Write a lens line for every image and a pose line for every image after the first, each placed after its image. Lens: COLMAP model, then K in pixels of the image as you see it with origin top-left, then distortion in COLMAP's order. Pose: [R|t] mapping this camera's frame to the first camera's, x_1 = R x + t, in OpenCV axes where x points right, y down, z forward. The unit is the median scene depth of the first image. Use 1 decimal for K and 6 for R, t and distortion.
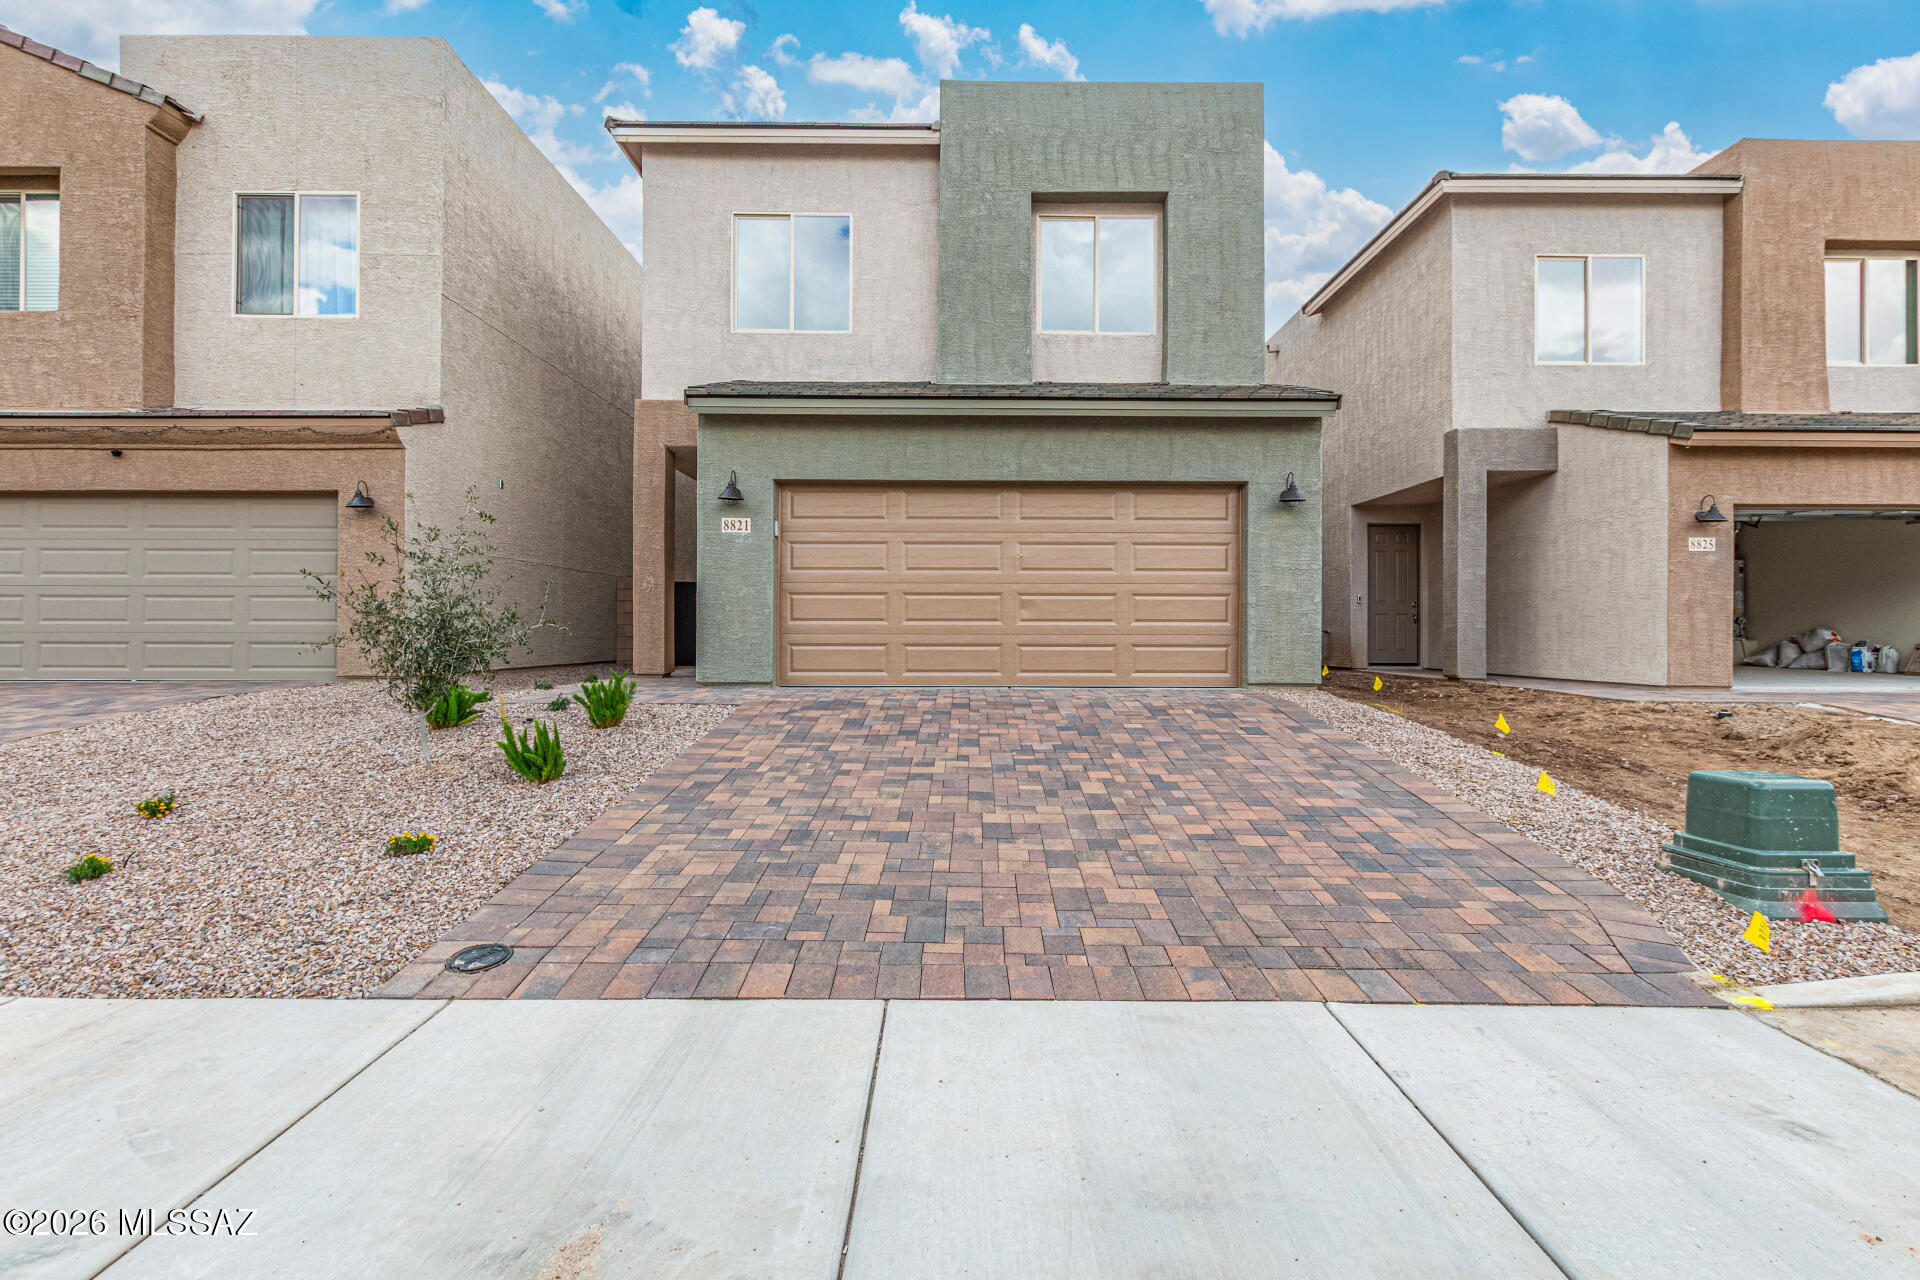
lens RADIAL K [[878.2, 0, 964.2], [0, 878.2, 633.8], [0, 0, 1]] dist [0.004511, -0.003266]
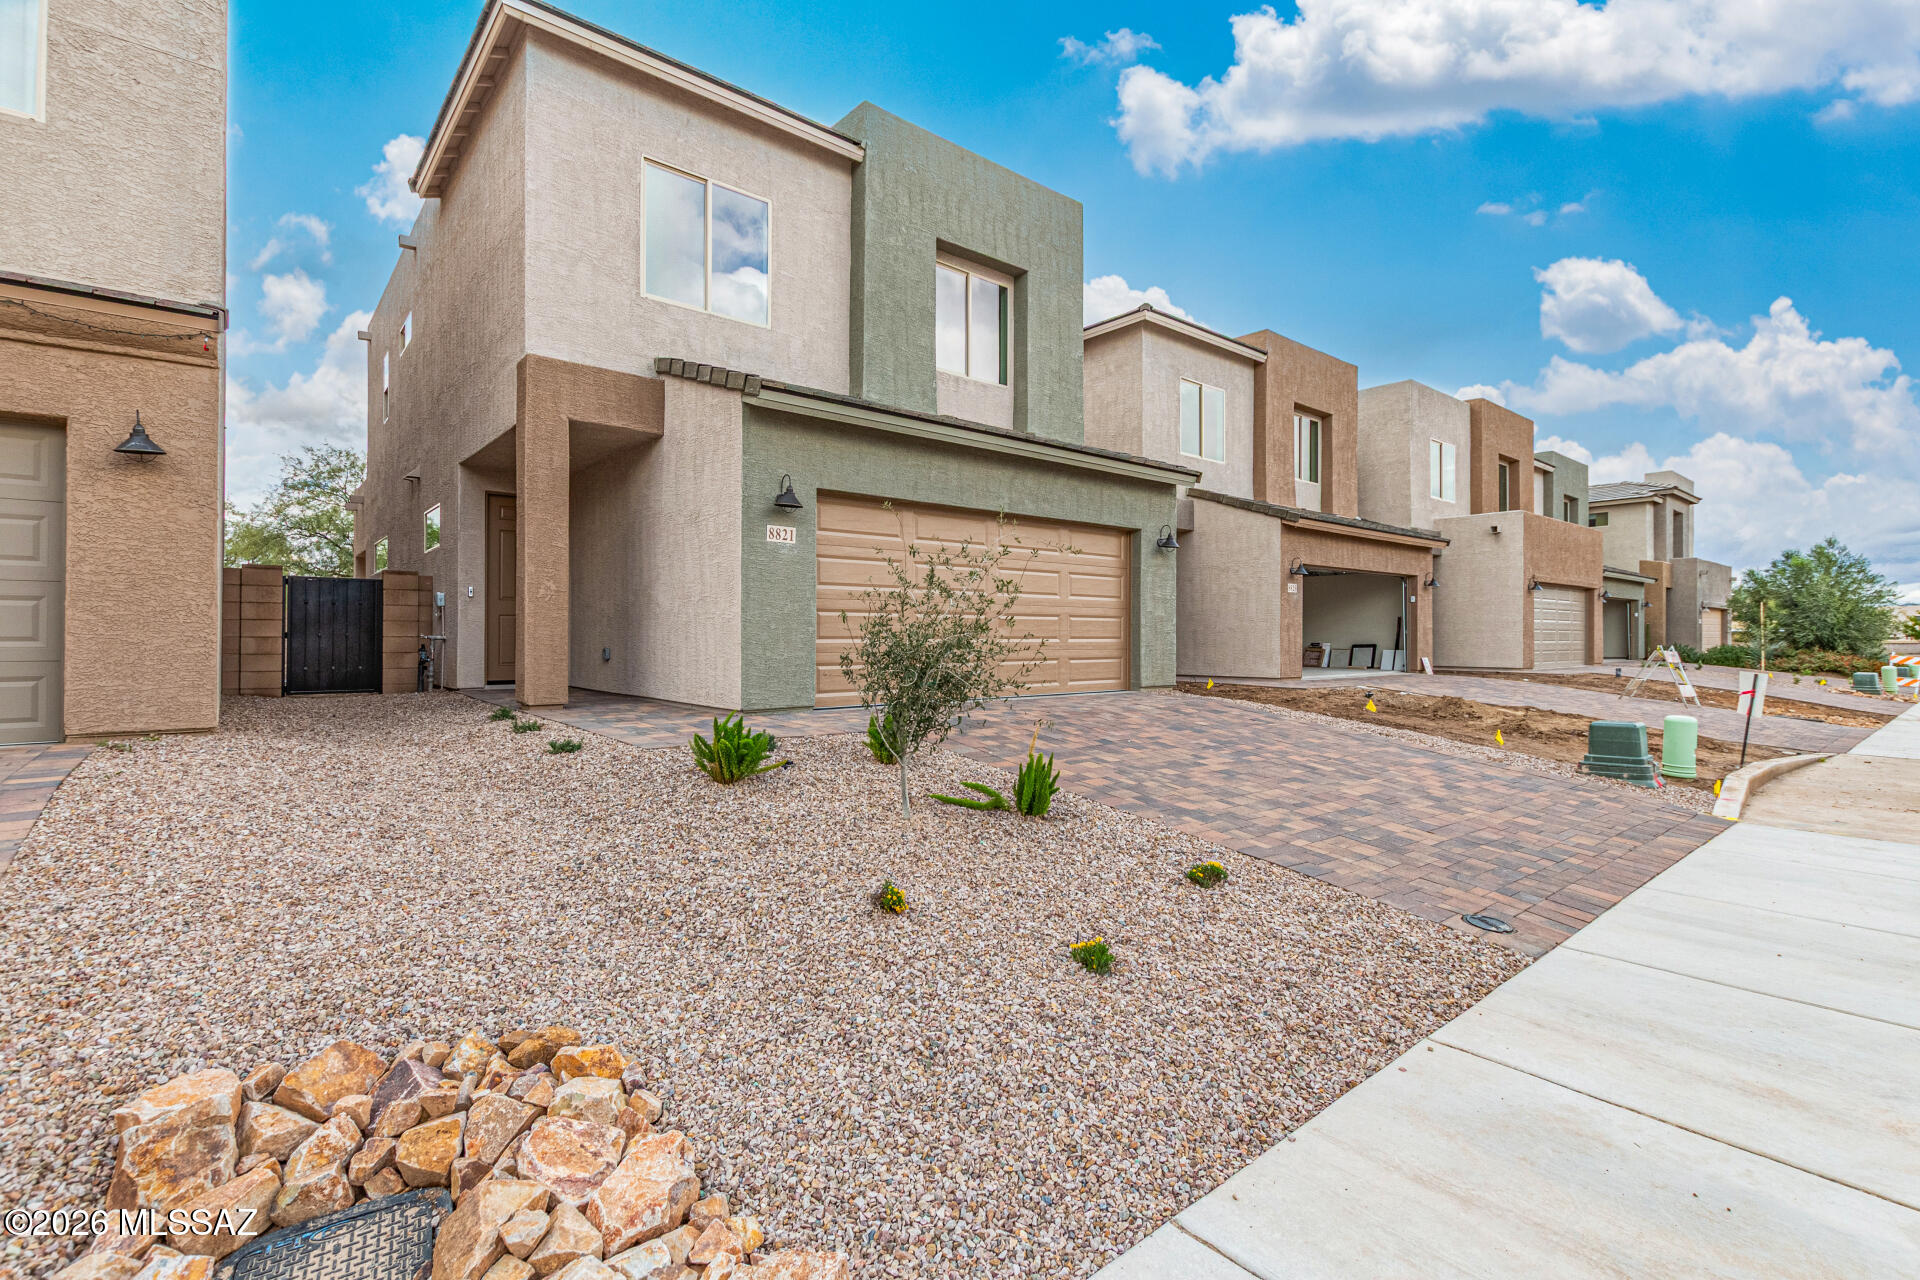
lens RADIAL K [[878.2, 0, 971.0], [0, 878.2, 637.0], [0, 0, 1]] dist [0.004511, -0.003266]
pose [[0.764131, -0.002048, 0.645058, -0.585508], [0.000992, 0.999998, 0.002000, -0.016204], [-0.645061, -0.000888, 0.764131, 0.151468]]
